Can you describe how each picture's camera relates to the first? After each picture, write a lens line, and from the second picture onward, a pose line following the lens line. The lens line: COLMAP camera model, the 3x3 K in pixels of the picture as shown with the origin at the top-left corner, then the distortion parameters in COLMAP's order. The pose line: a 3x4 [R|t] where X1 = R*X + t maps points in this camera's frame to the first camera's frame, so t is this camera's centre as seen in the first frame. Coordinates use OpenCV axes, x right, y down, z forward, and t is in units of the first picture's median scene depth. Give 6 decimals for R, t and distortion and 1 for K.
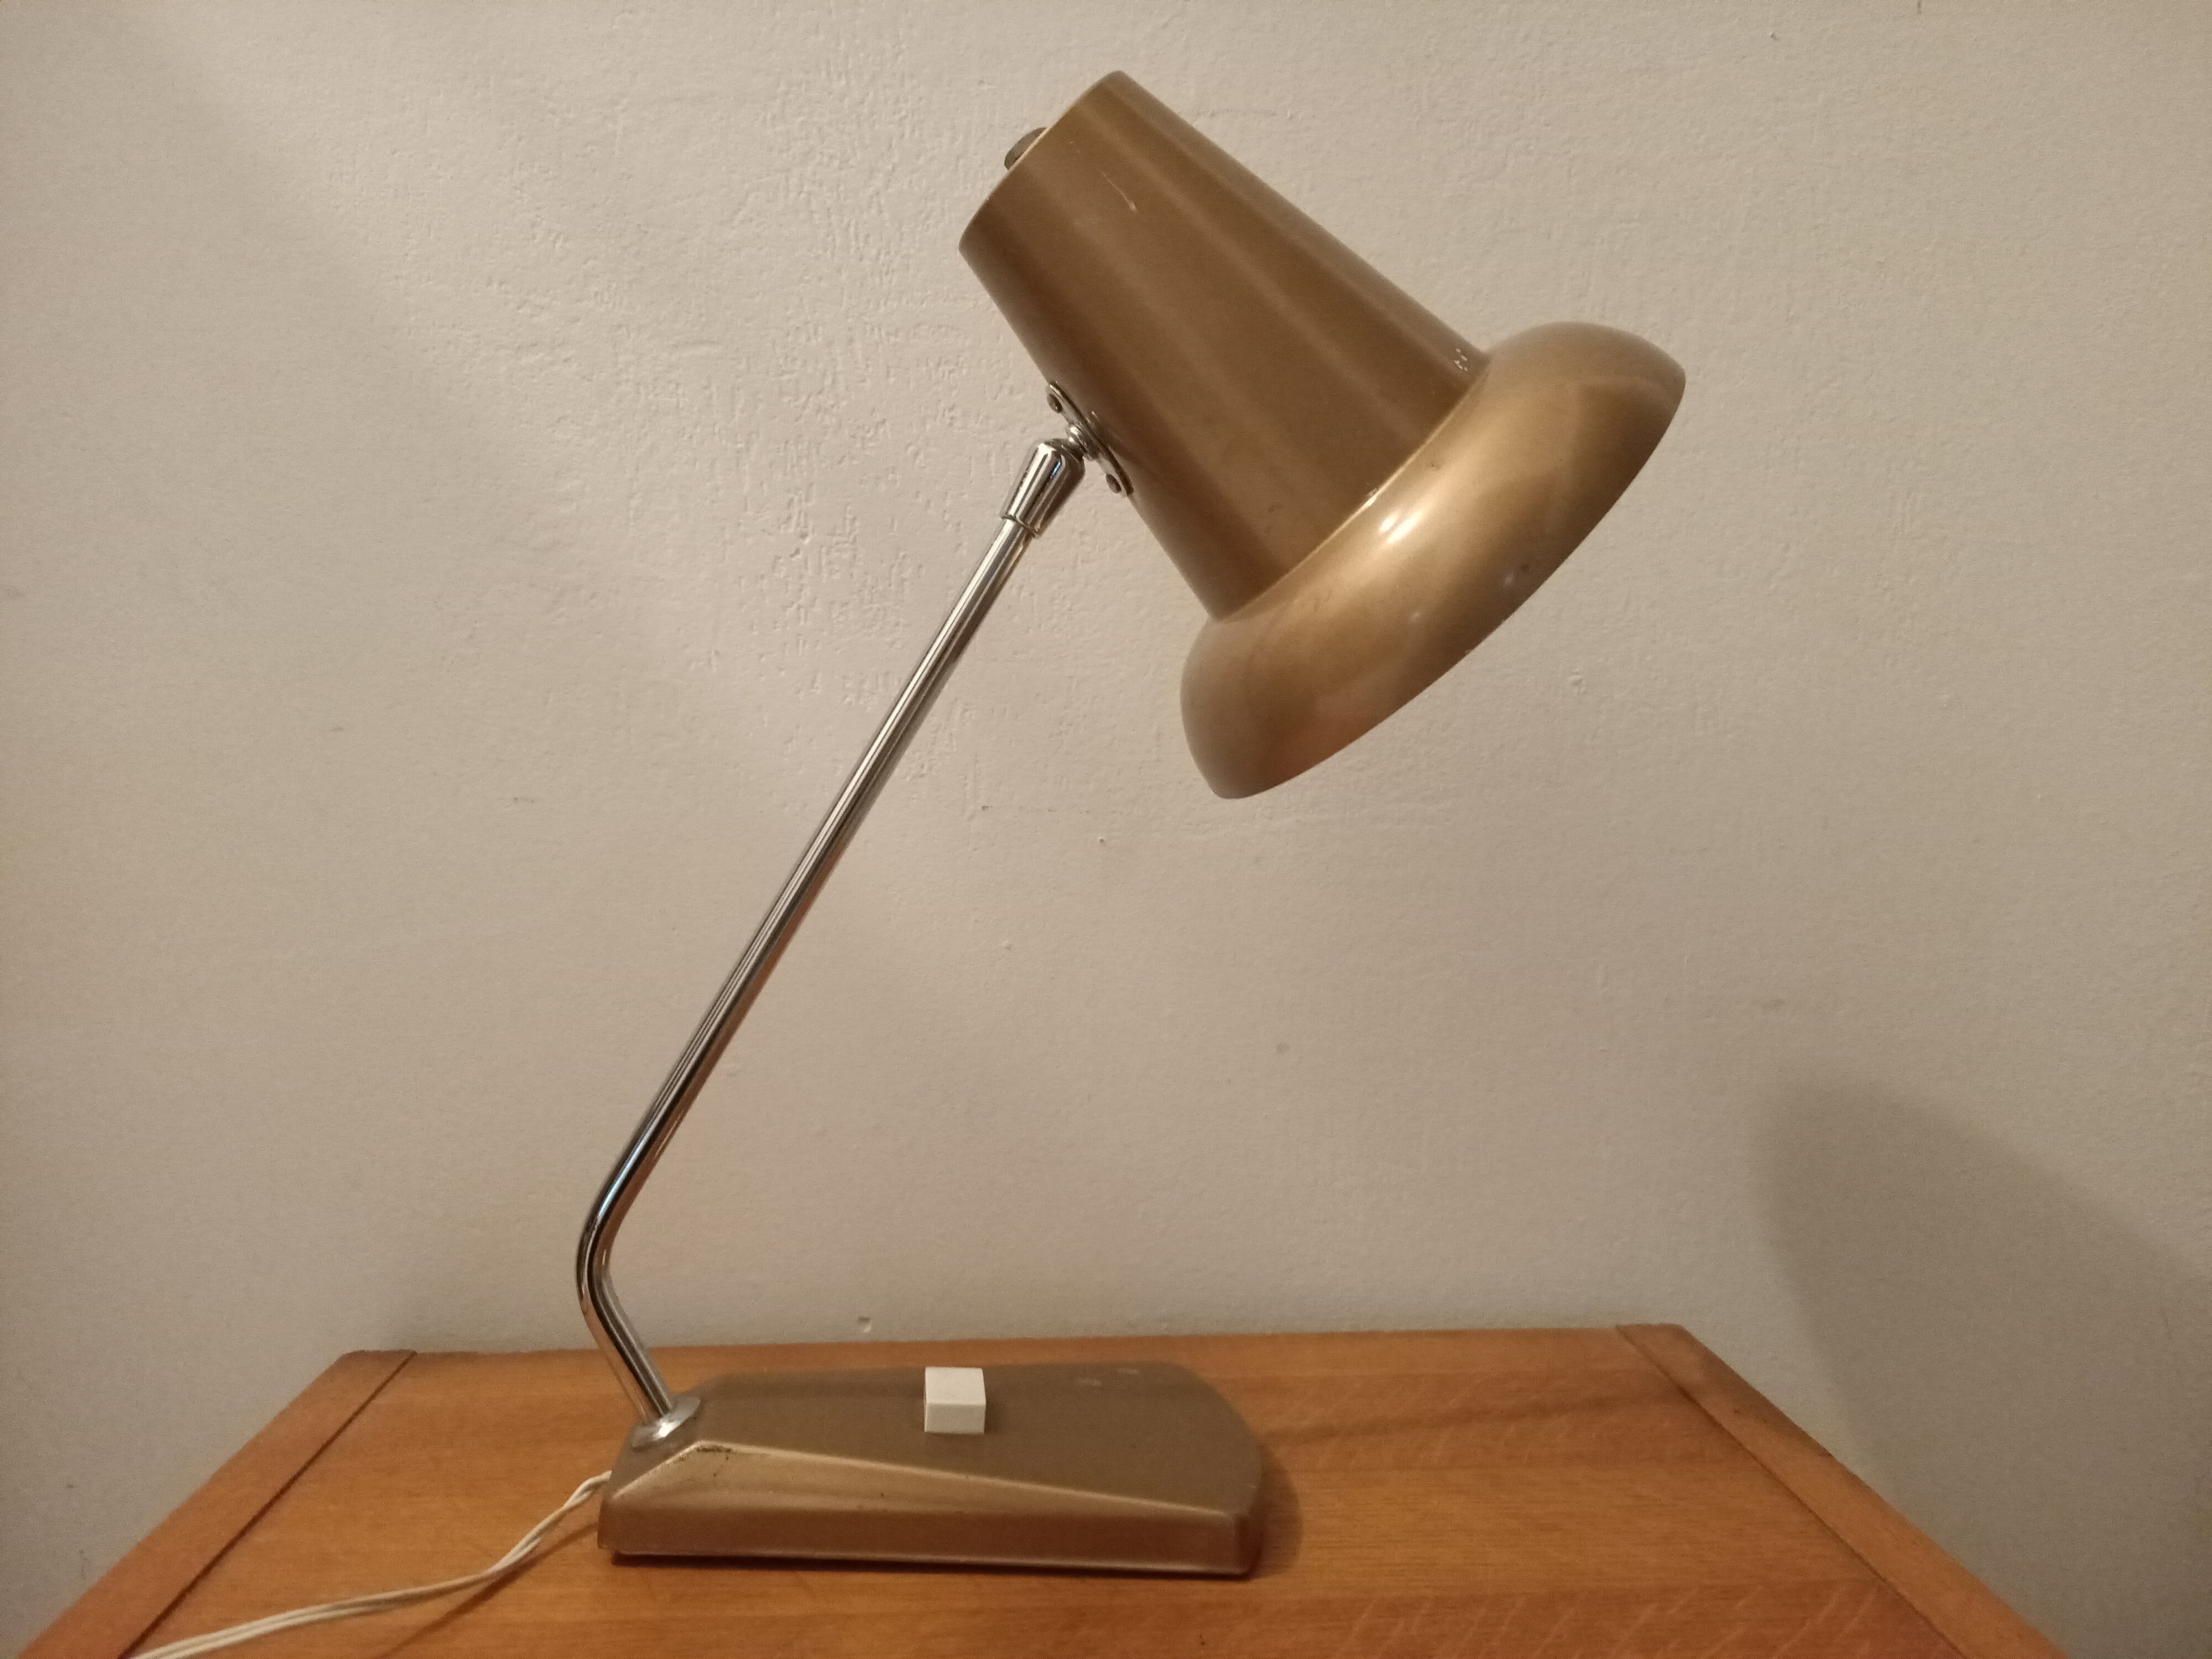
lens RADIAL K [[1634.1, 0, 1109.3], [0, 1634.1, 847.4], [0, 0, 1]] dist [0.044688, -0.080615]
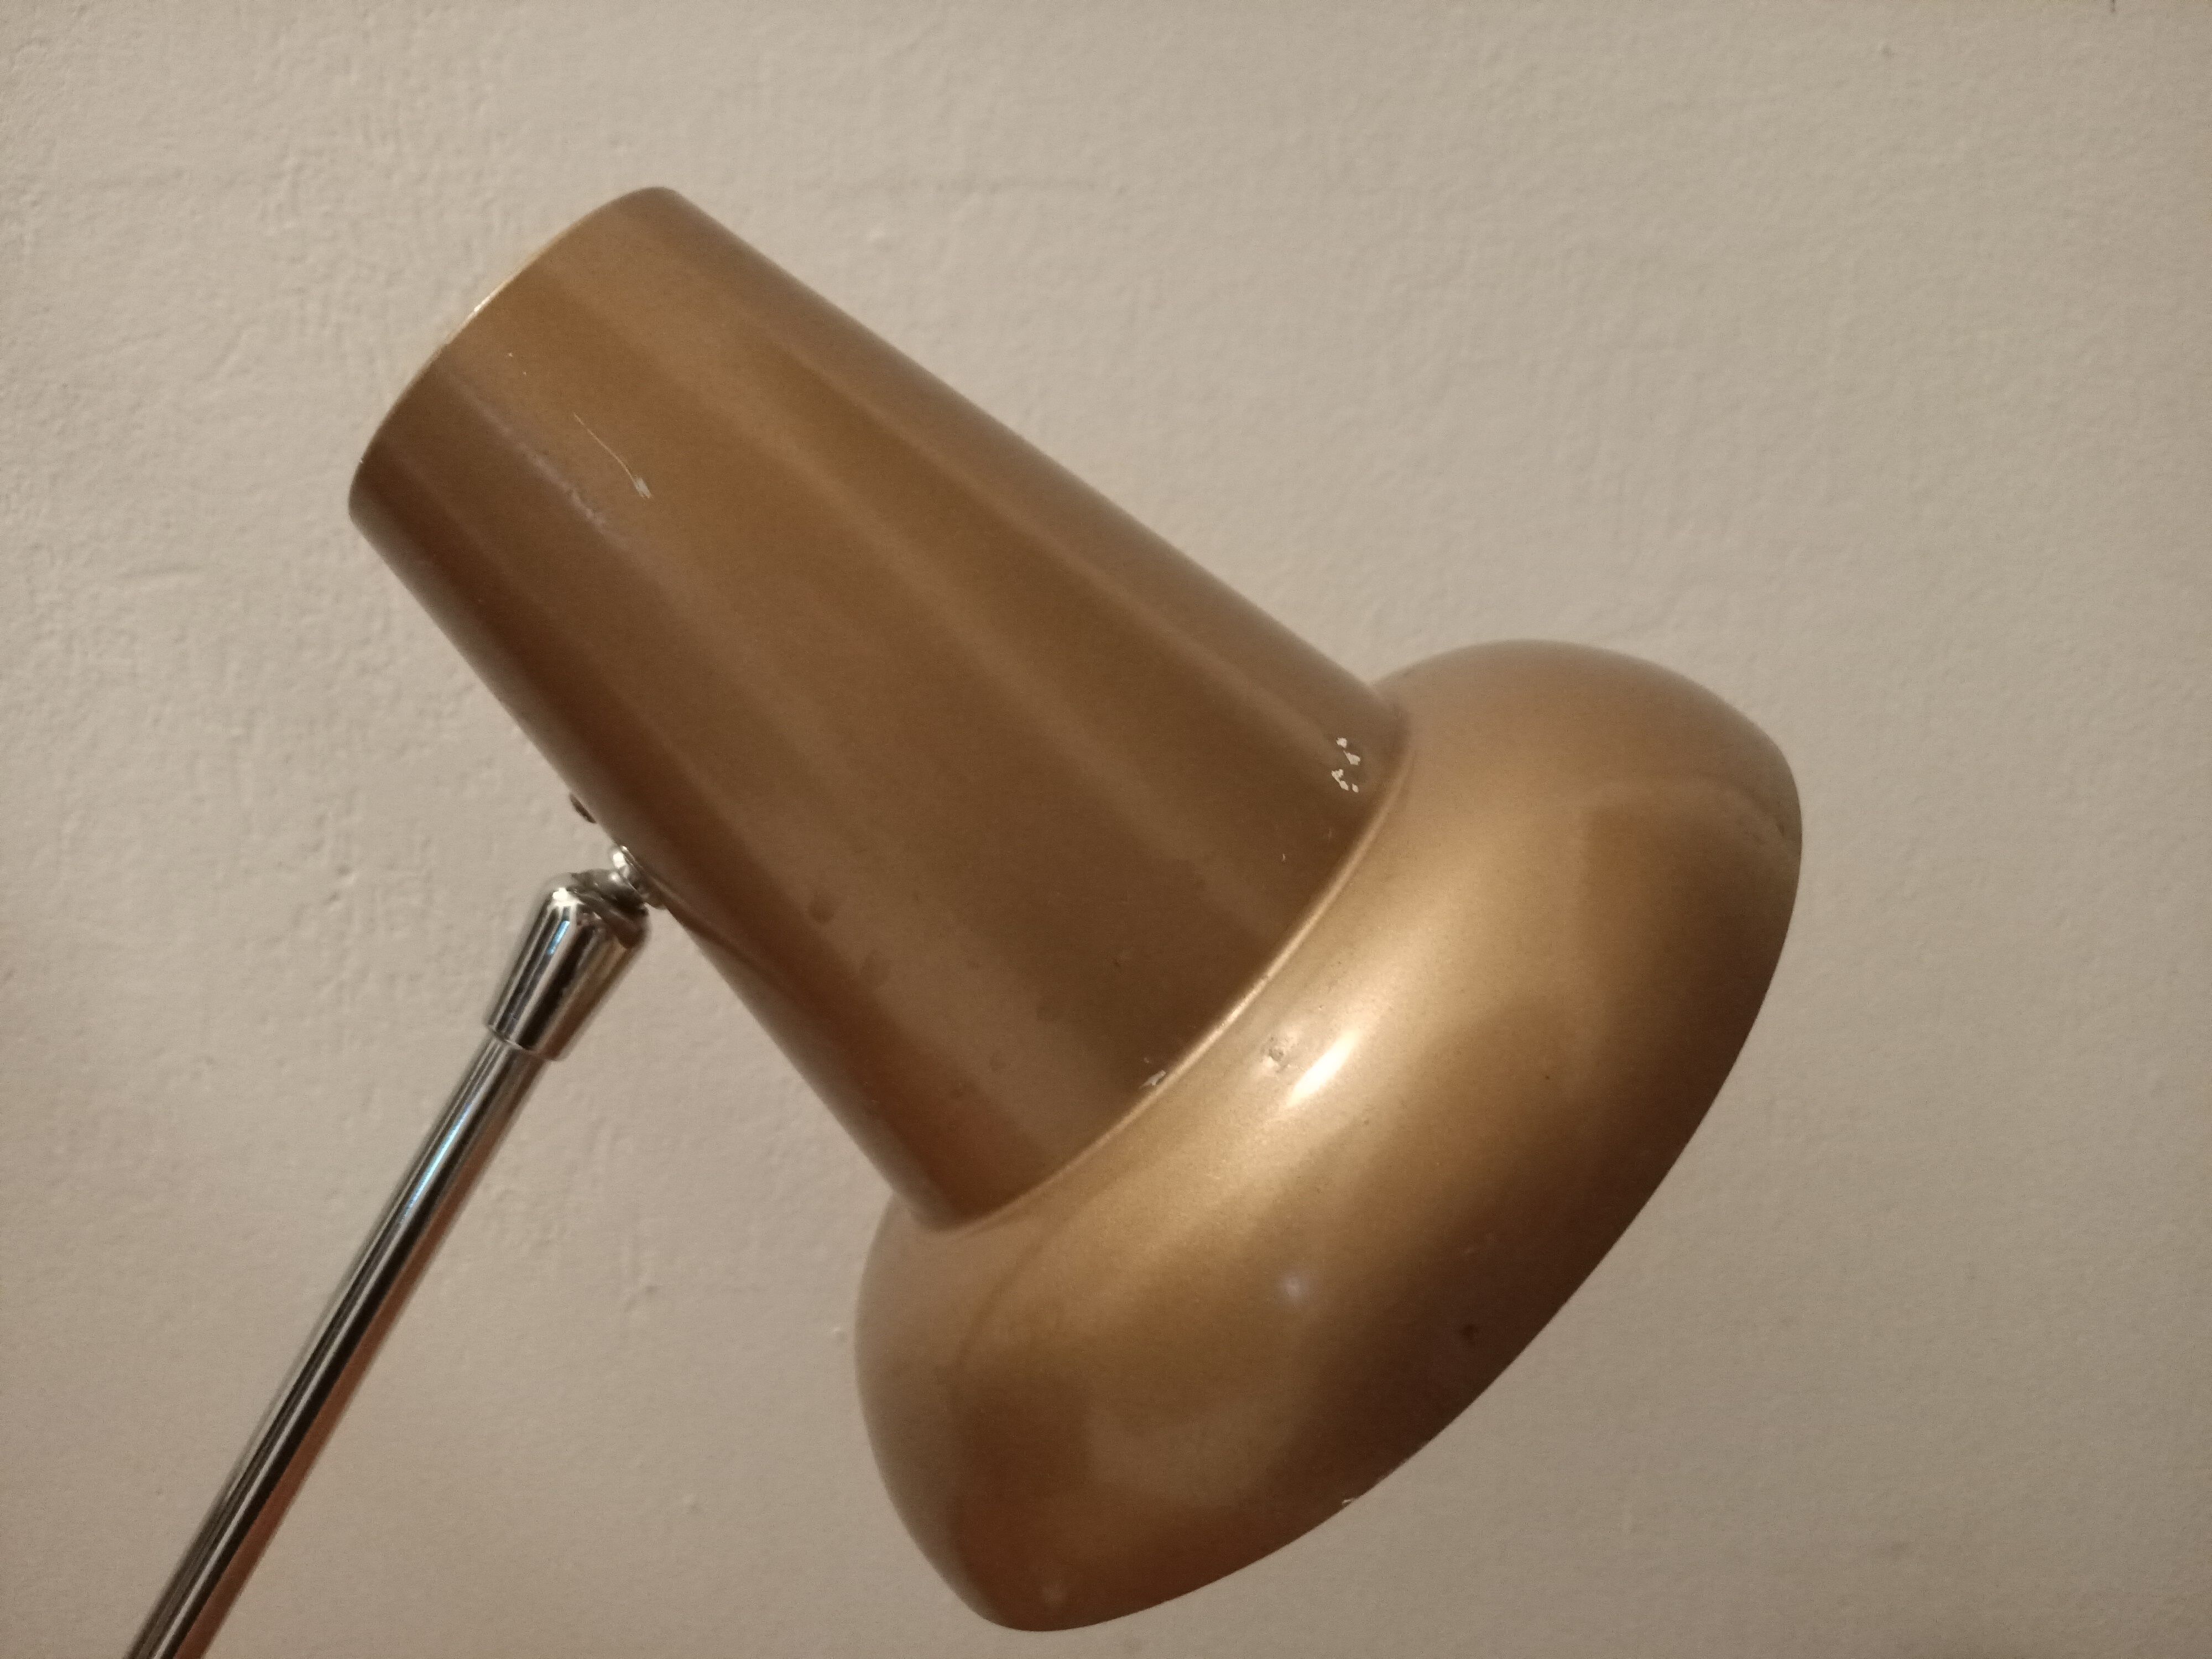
lens RADIAL K [[1634.1, 0, 1110.1], [0, 1634.1, 823.5], [0, 0, 1]] dist [0.044688, -0.080615]
pose [[0.999917, -0.012894, 0.000408, 0.105184], [0.012890, 0.999877, 0.008888, -0.211786], [-0.000522, -0.008883, 0.999960, 0.377332]]
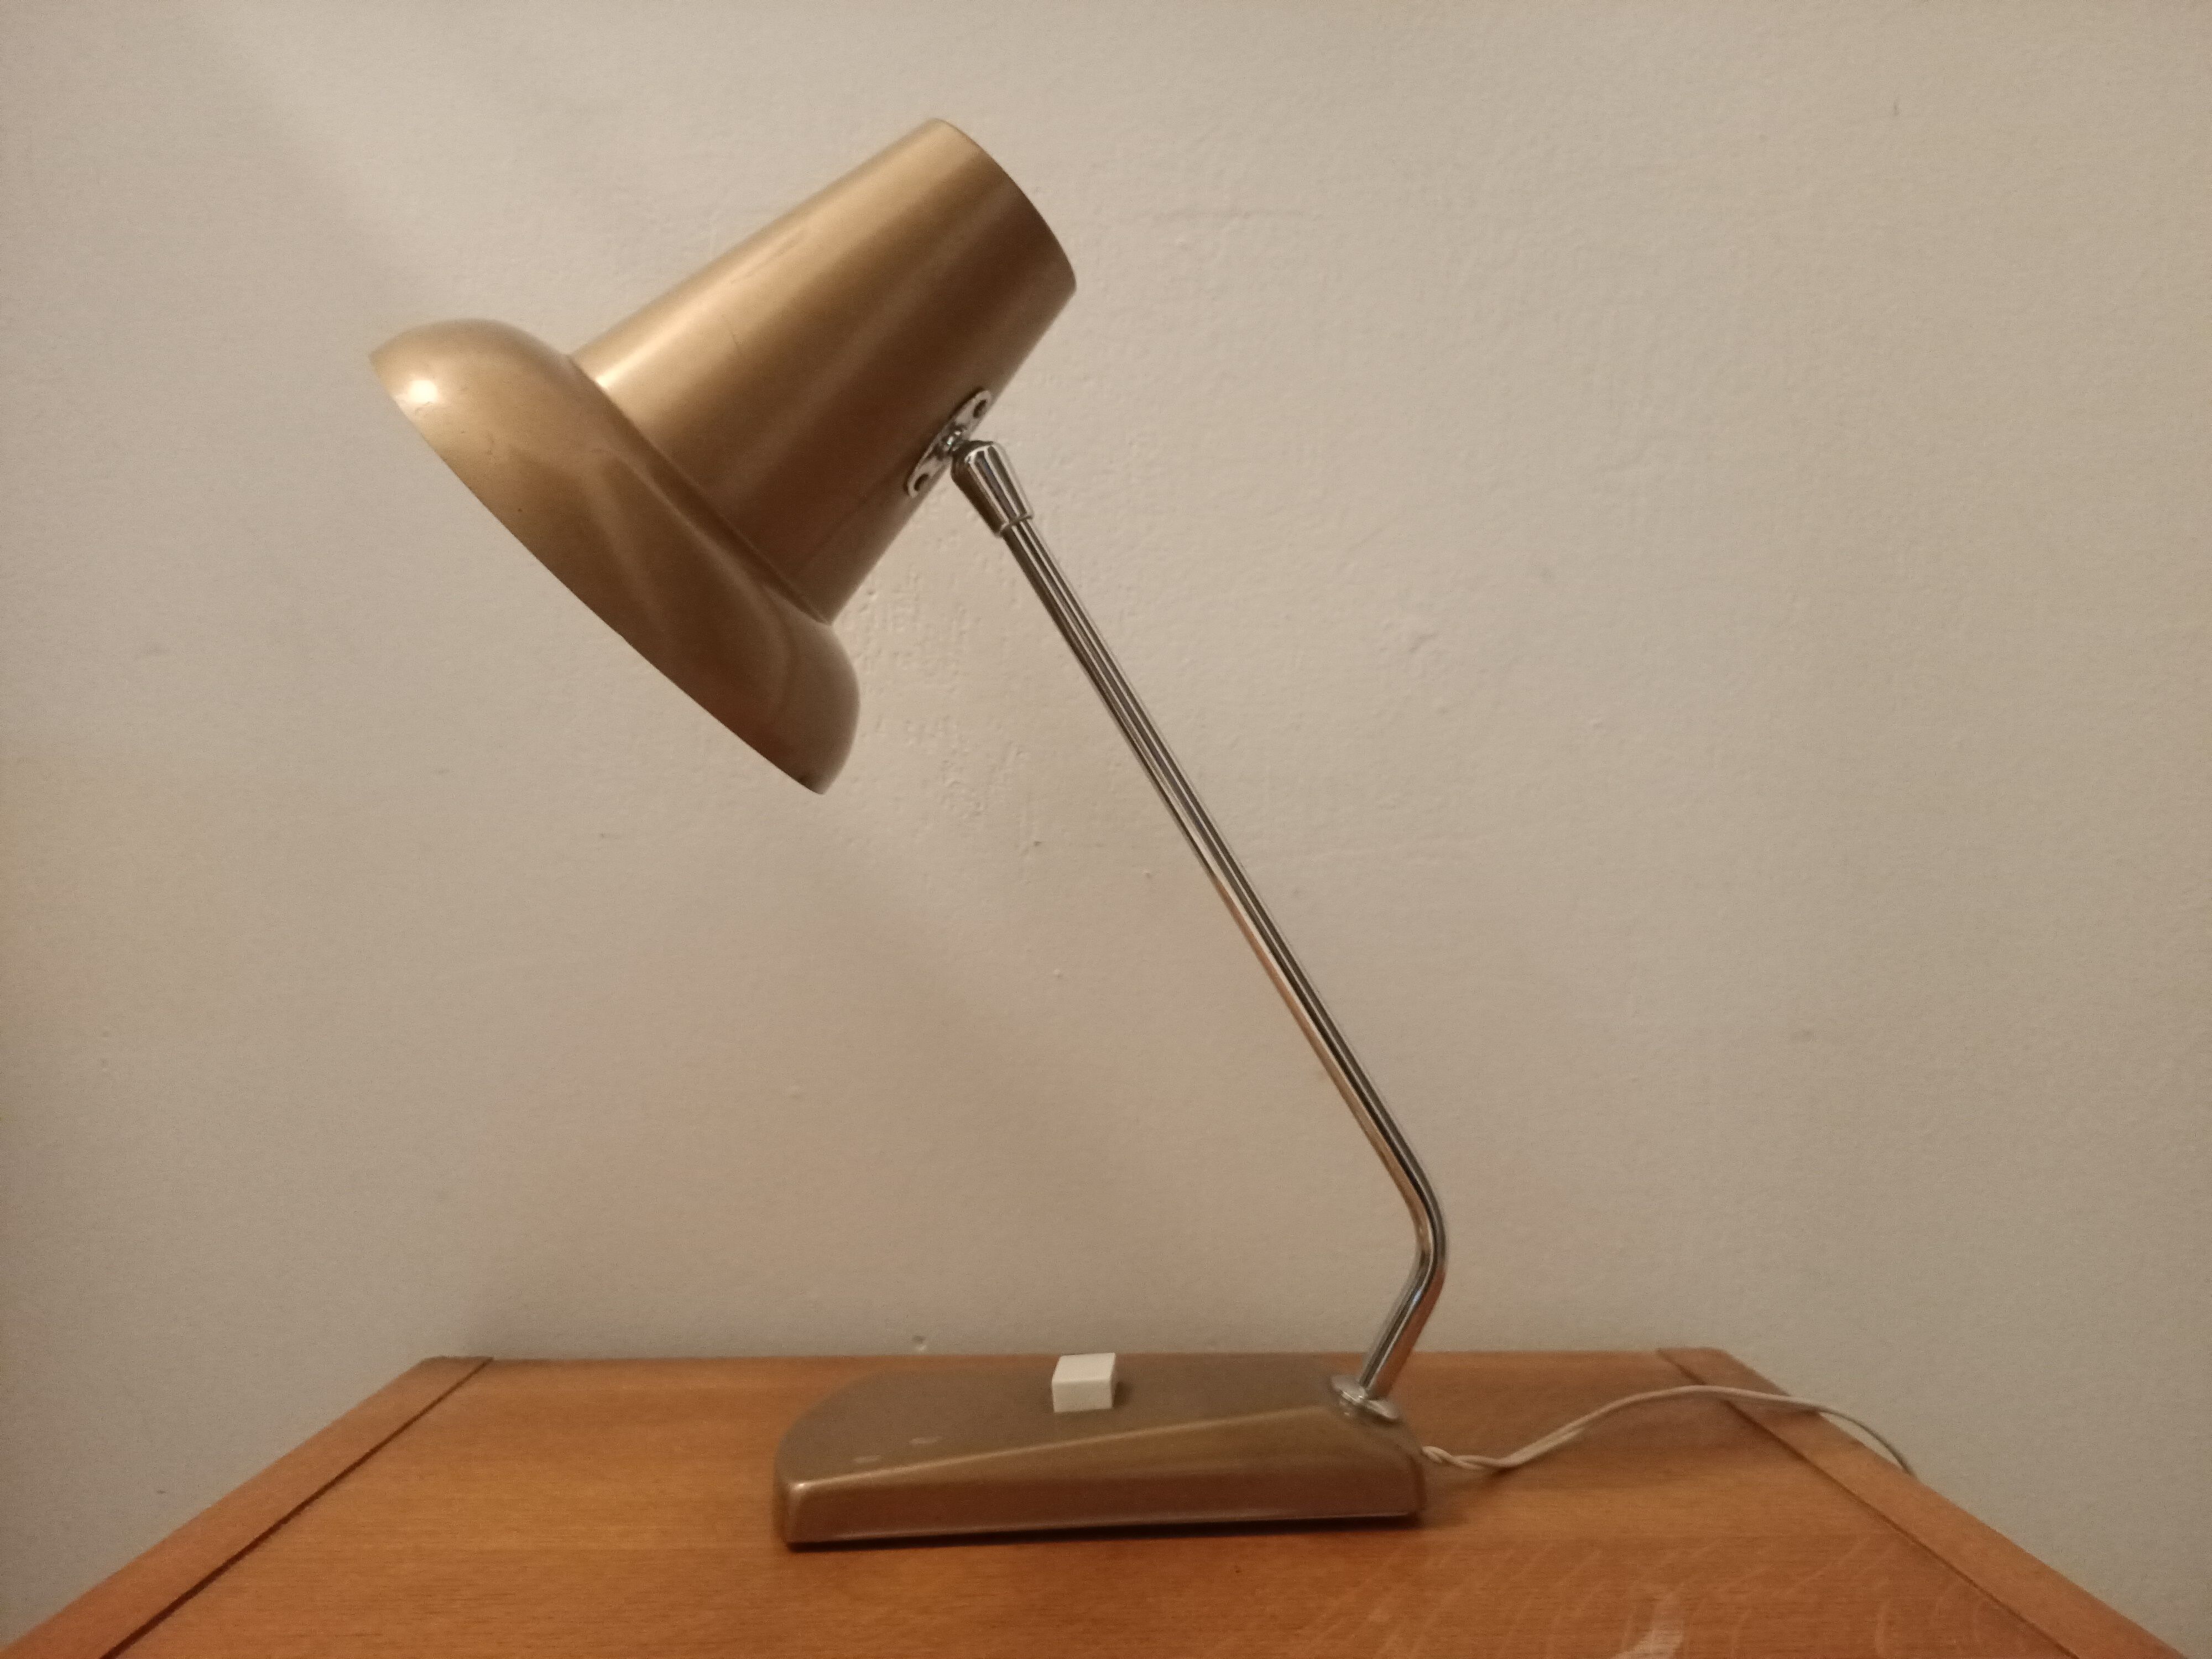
lens RADIAL K [[1634.1, 0, 1111.4], [0, 1634.1, 863.6], [0, 0, 1]] dist [0.044688, -0.080615]
pose [[0.999252, -0.004923, -0.038348, 0.013107], [0.001088, 0.995049, -0.099383, 0.096758], [0.038647, 0.099267, 0.994310, -0.055223]]
